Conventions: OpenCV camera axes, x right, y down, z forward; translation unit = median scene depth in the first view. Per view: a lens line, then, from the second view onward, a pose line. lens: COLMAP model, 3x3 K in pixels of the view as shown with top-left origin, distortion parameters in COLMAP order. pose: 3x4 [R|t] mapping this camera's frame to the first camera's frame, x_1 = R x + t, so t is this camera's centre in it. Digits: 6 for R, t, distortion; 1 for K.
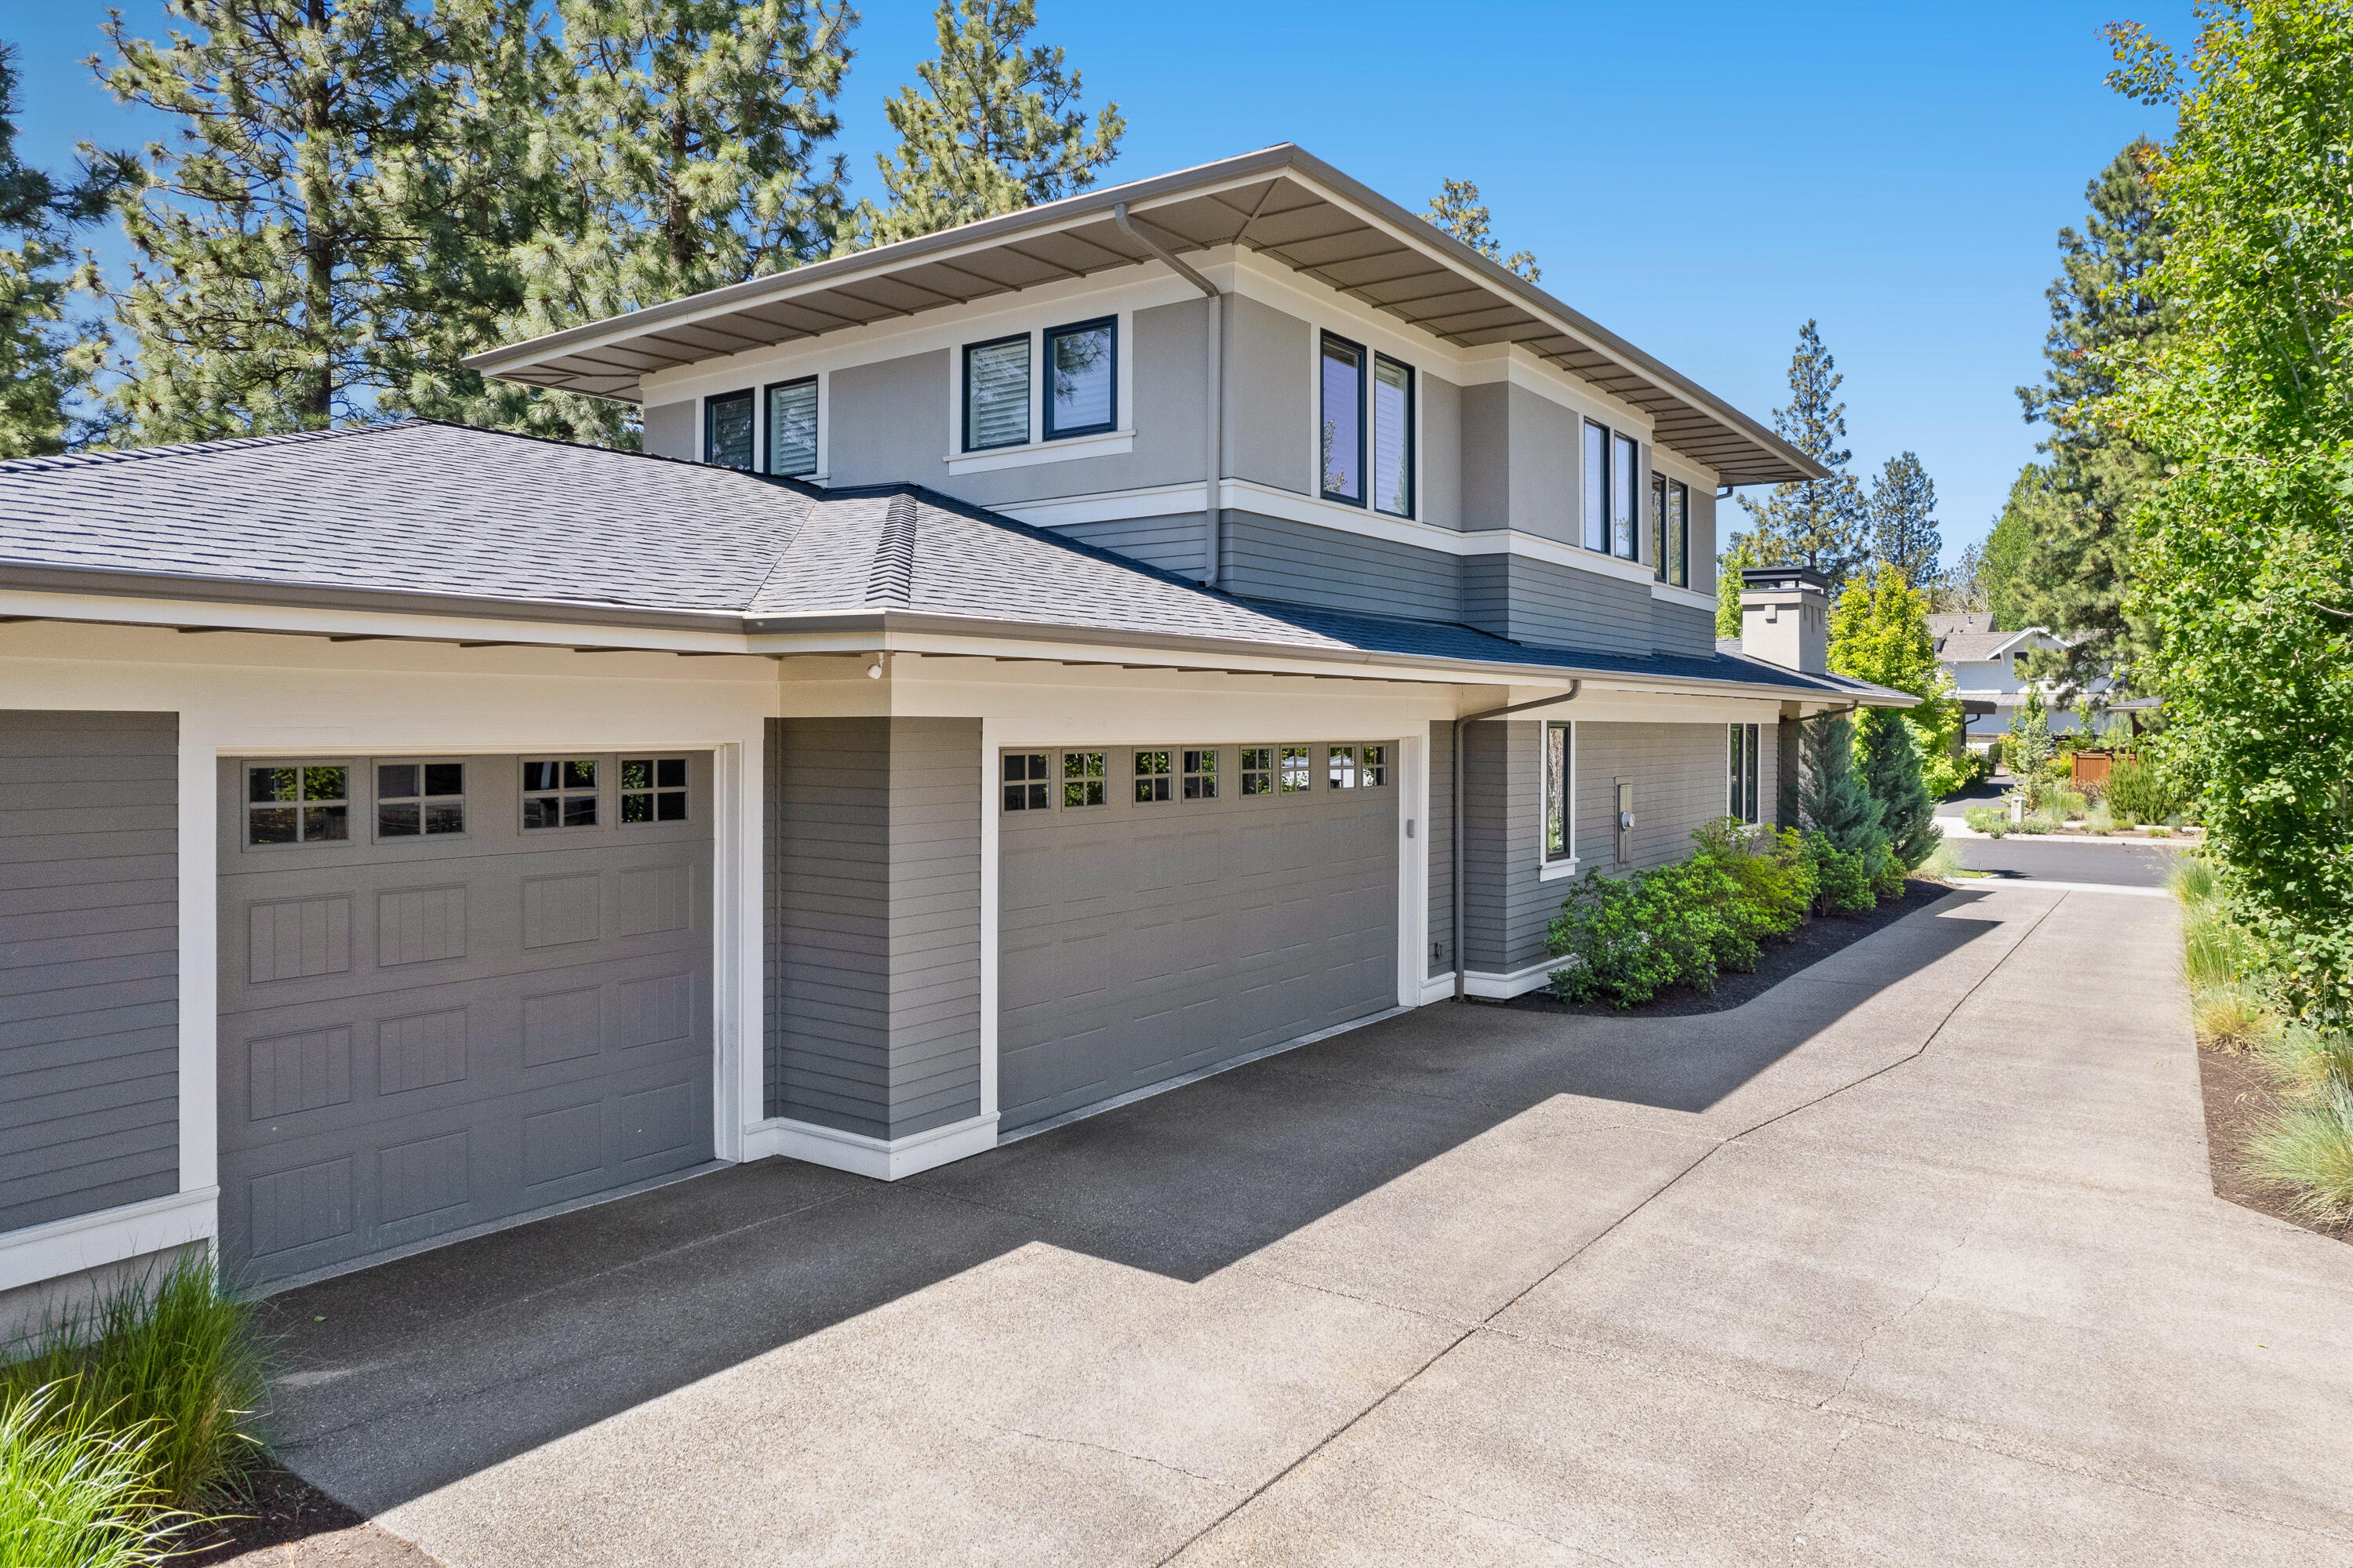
lens RADIAL K [[1498.1, 0, 1168.7], [0, 1498.1, 724.3], [0, 0, 1]] dist [-0.051643, 0.001502]
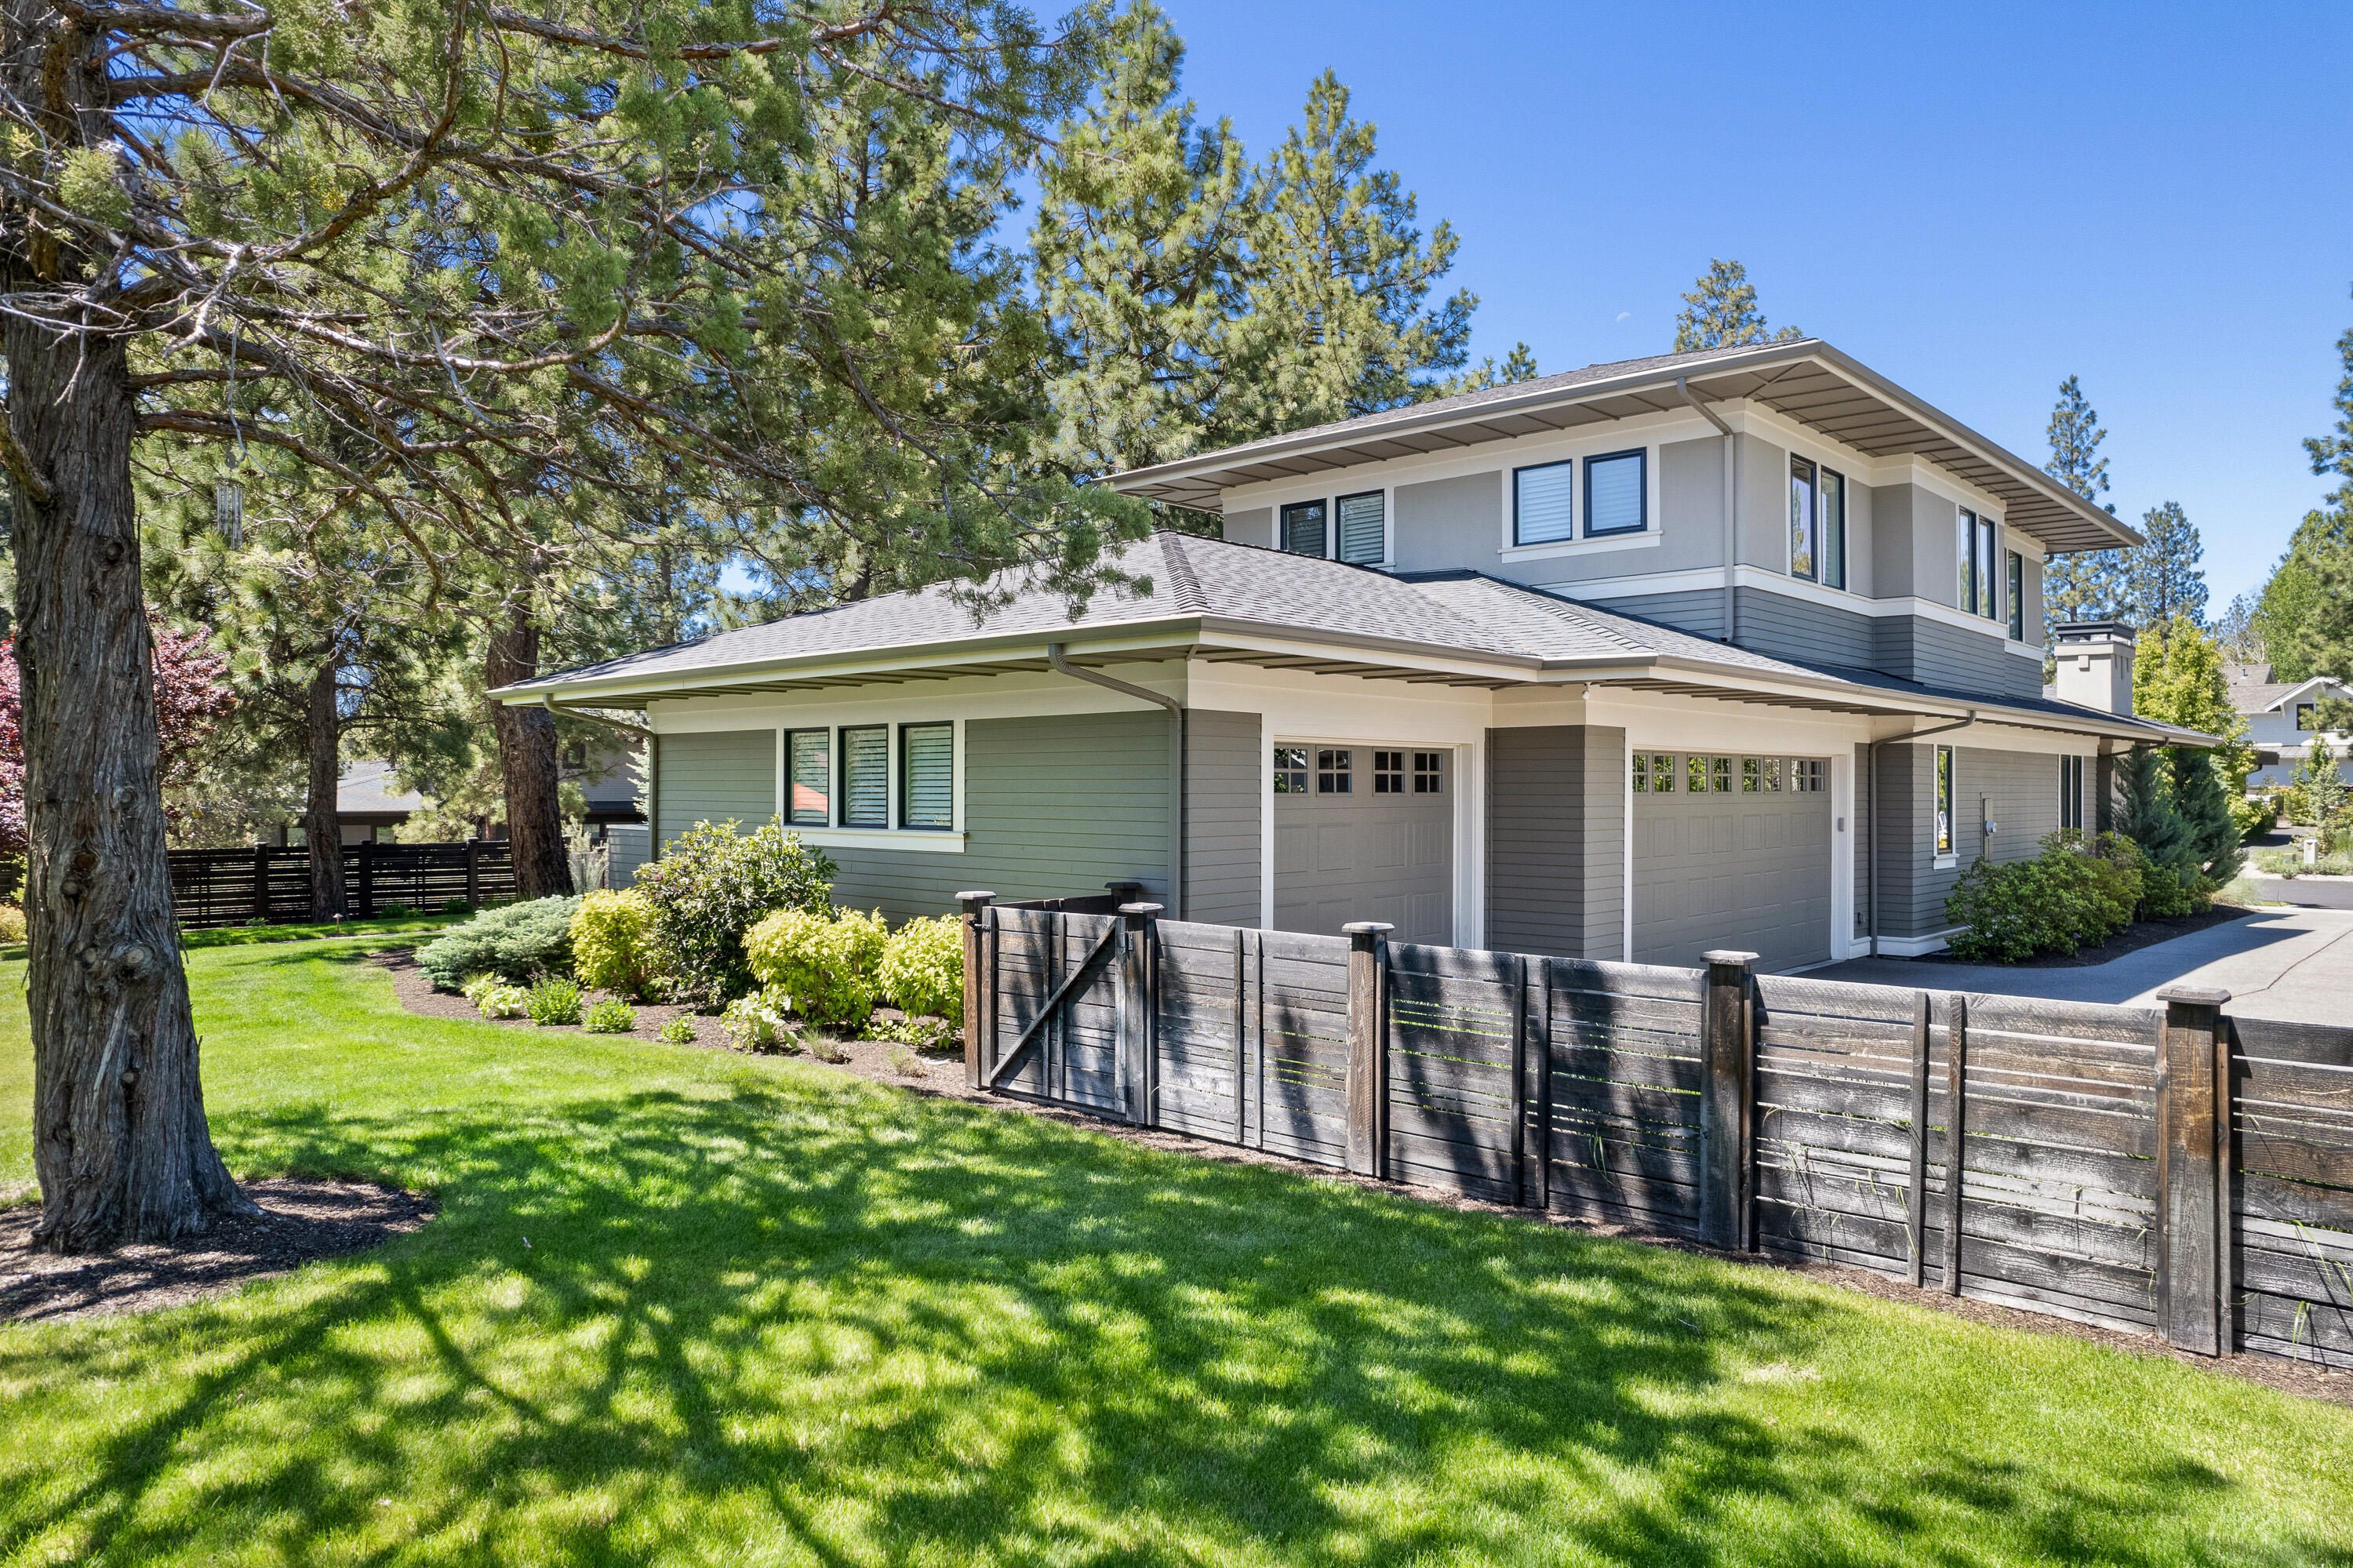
lens RADIAL K [[1541.0, 0, 1139.4], [0, 1541.0, 787.2], [0, 0, 1]] dist [-0.077590, 0.066219]
pose [[0.992070, -0.002882, -0.125657, -0.233161], [0.002239, 0.999984, -0.005257, 0.034911], [0.125670, 0.004934, 0.992060, -0.335171]]
